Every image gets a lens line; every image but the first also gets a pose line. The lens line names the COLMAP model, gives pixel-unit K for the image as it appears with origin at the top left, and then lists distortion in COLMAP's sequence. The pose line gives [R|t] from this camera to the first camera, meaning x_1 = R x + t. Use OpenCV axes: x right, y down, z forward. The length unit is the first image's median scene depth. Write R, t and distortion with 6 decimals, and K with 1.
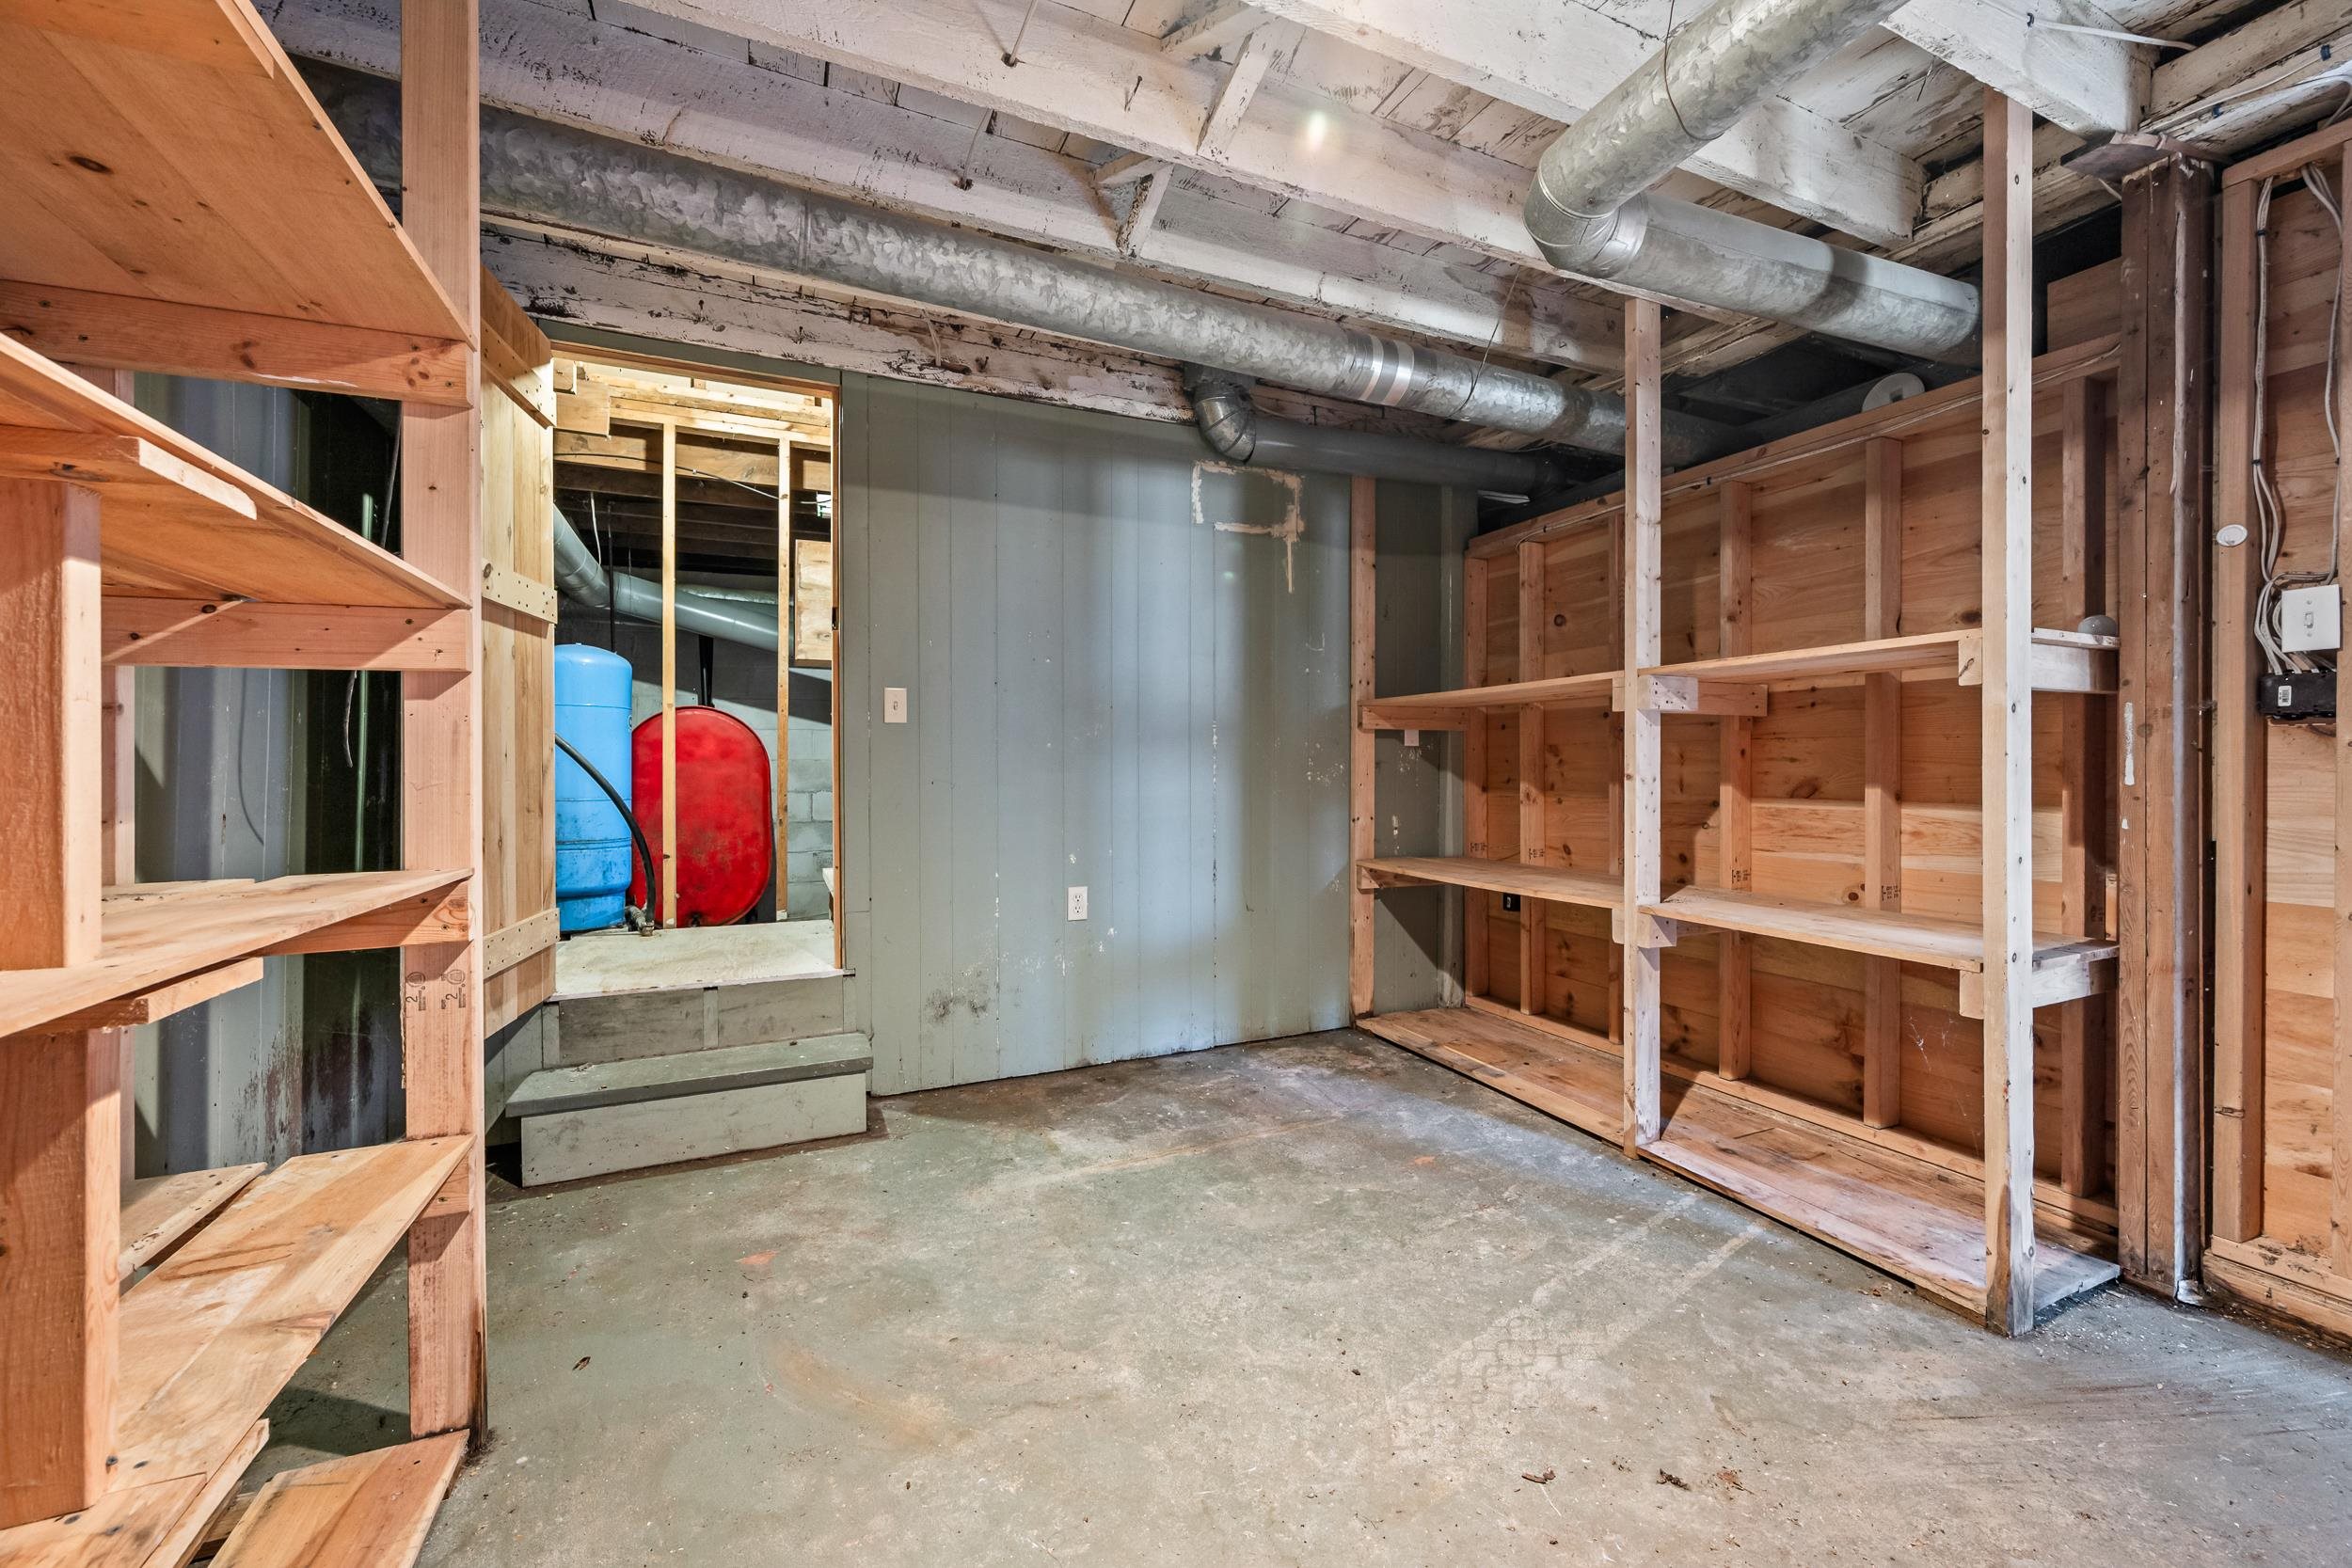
lens RADIAL K [[940.1, 0, 1187.5], [0, 940.1, 767.5], [0, 0, 1]] dist [0.000064, 0.000438]
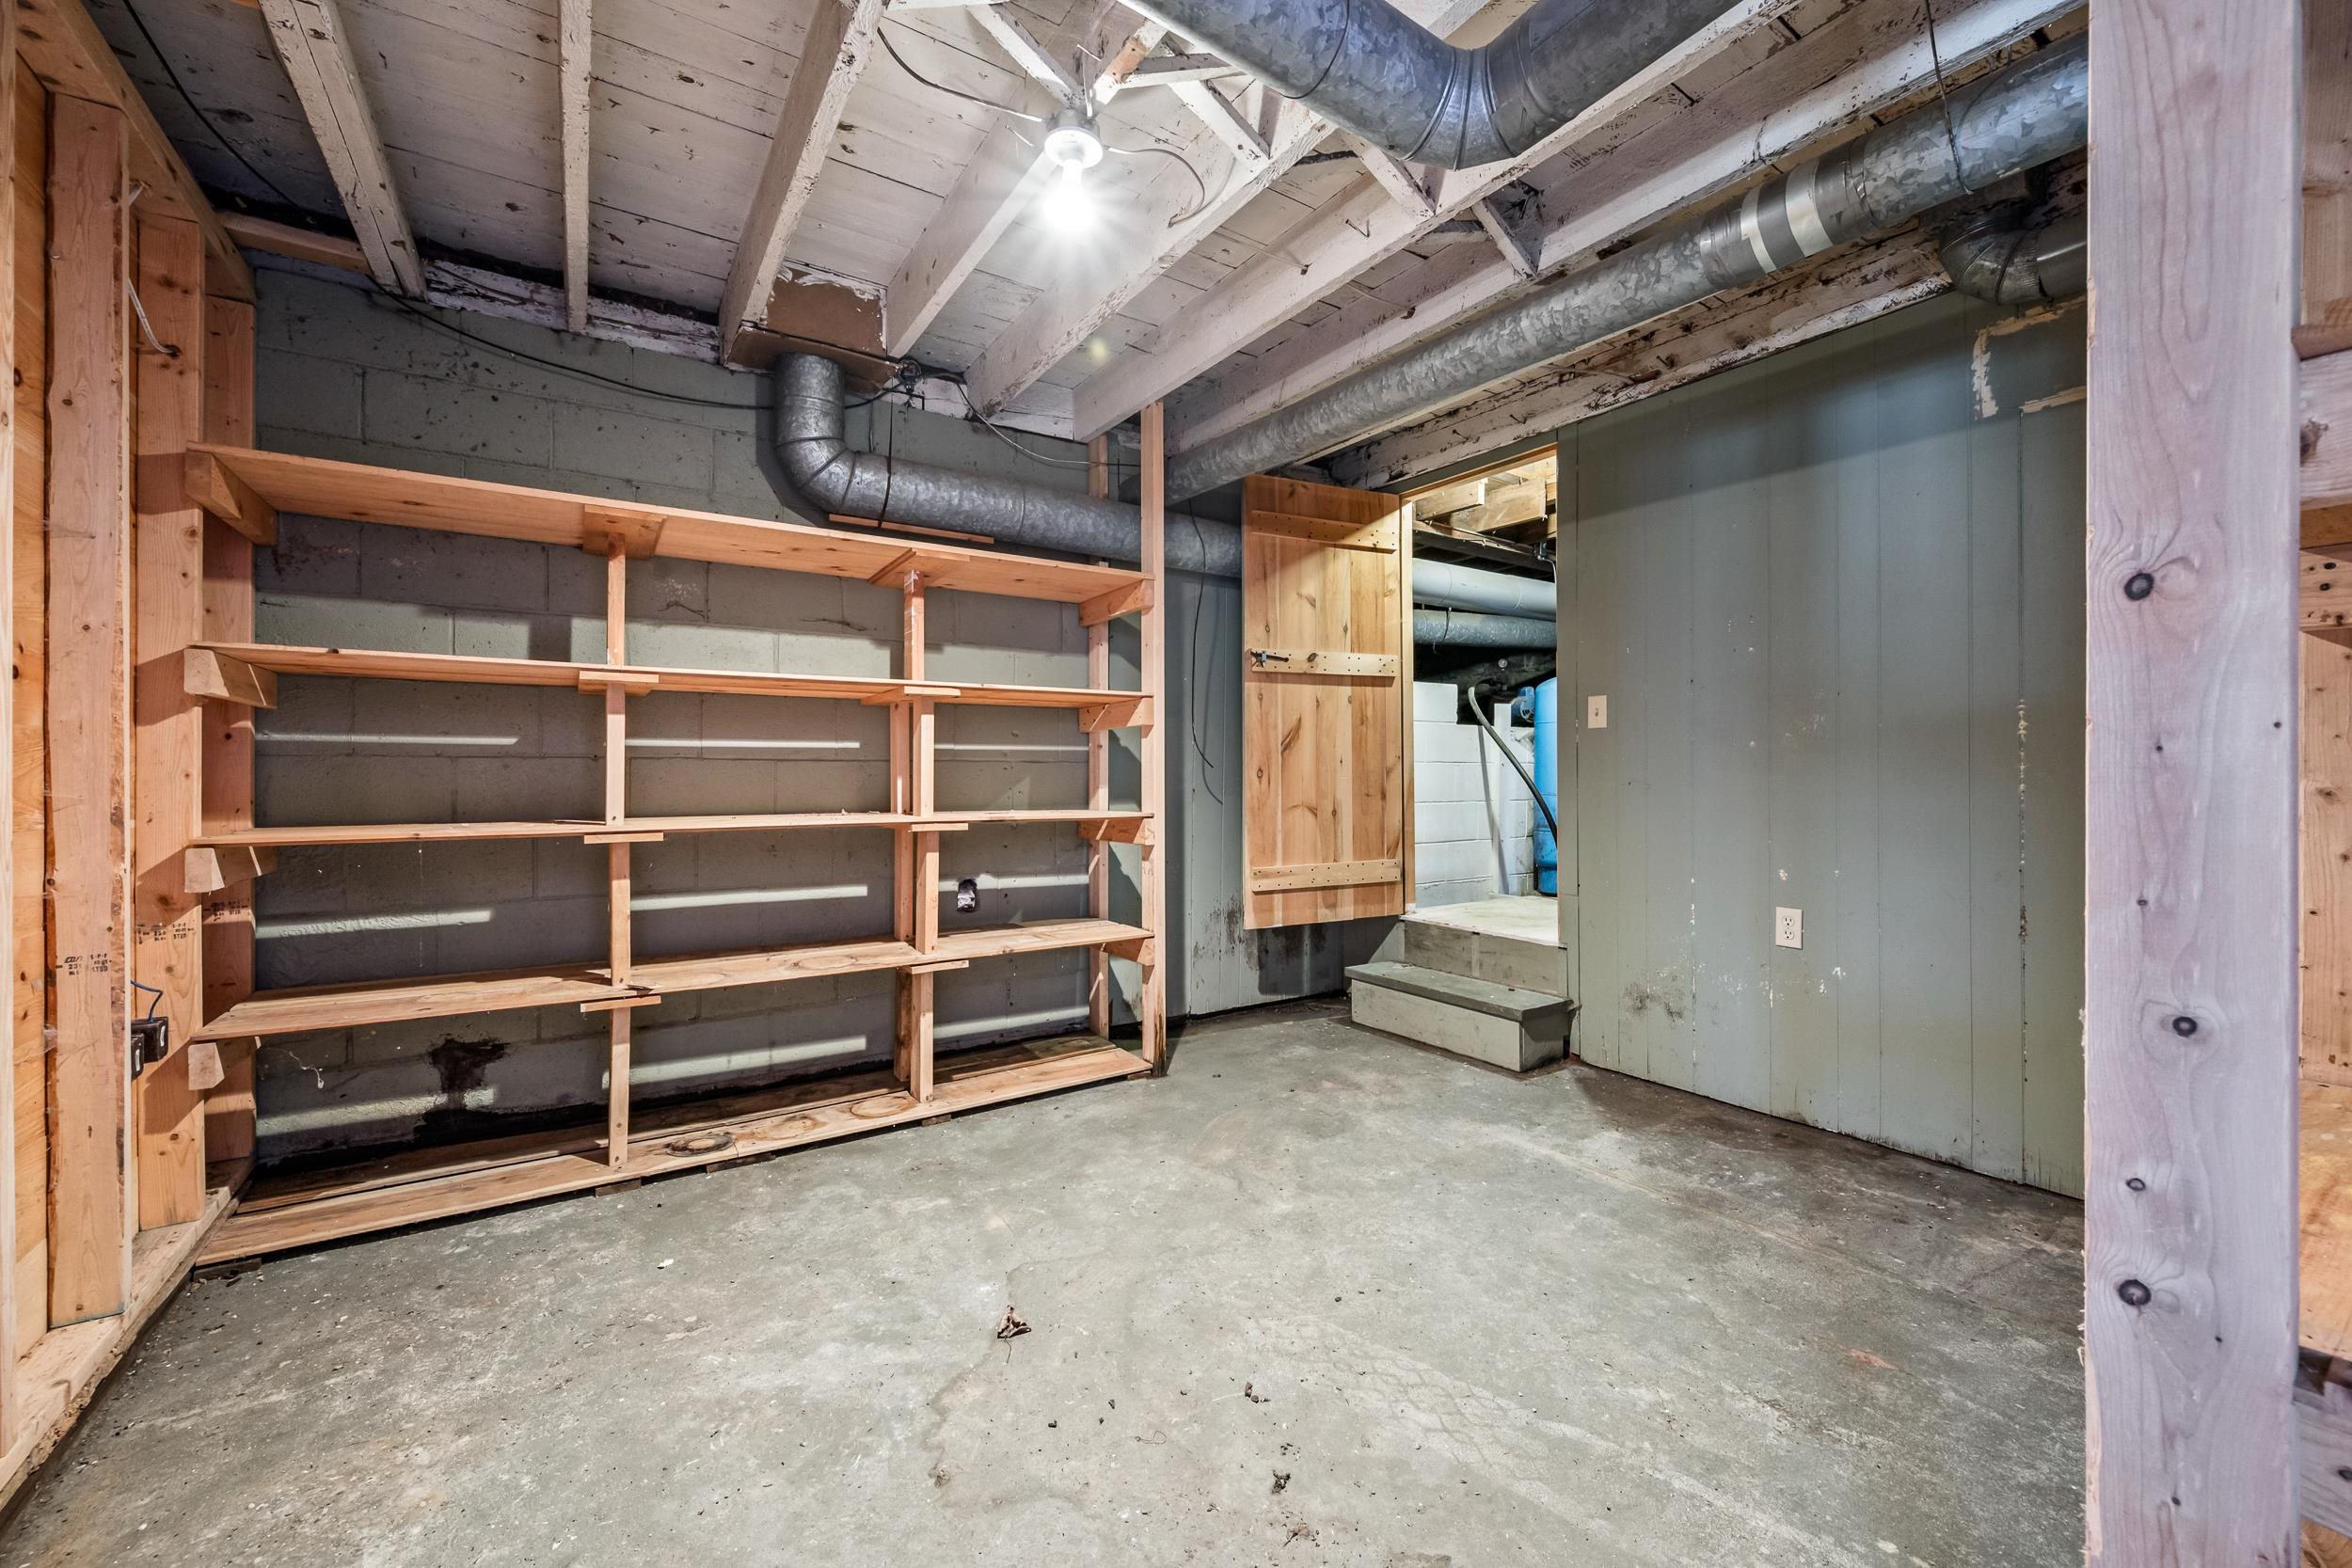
lens RADIAL K [[940.1, 0, 1184.8], [0, 940.1, 775.5], [0, 0, 1]] dist [0.000064, 0.000438]
pose [[0.155683, 0.005207, -0.987793, 0.731323], [-0.002347, 0.999985, 0.004901, 0.003750], [0.987804, 0.001556, 0.155693, 0.369150]]
